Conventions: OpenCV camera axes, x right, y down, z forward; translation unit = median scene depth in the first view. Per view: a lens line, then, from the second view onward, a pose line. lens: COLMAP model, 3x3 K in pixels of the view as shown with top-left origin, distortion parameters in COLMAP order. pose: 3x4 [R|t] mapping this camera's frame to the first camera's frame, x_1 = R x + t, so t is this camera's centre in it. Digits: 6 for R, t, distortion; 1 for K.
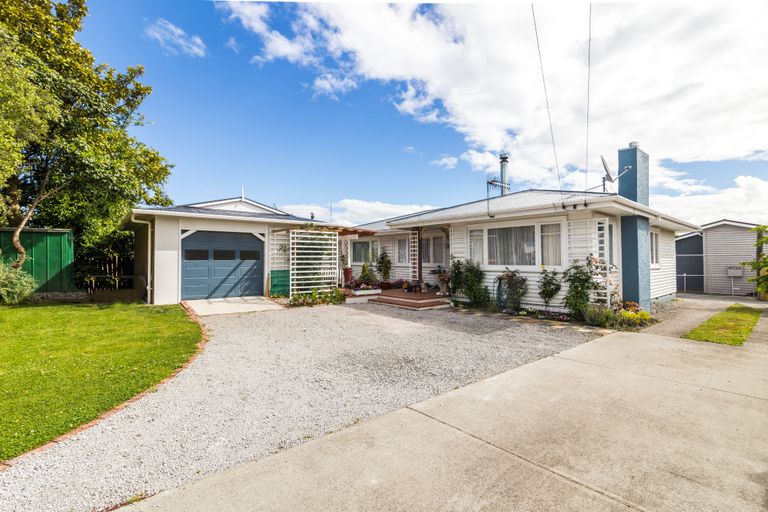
lens RADIAL K [[355.5, 0, 384.0], [0, 355.5, 256.0], [0, 0, 1]] dist [0.001133, -0.000040]
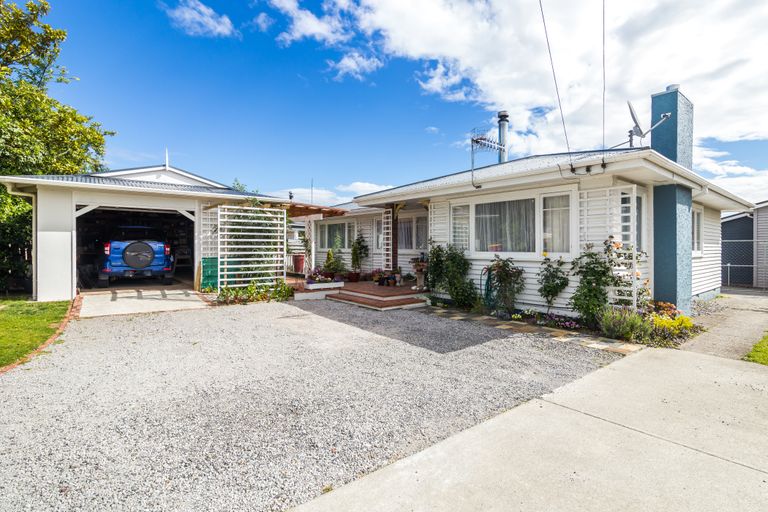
lens RADIAL K [[376.8, 0, 383.3], [0, 376.8, 251.5], [0, 0, 1]] dist [-0.000885, -0.000166]
pose [[0.999626, 0.003161, -0.027166, 0.118639], [-0.002532, 0.999728, 0.023185, 0.006744], [0.027231, -0.023107, 0.999362, 0.187586]]
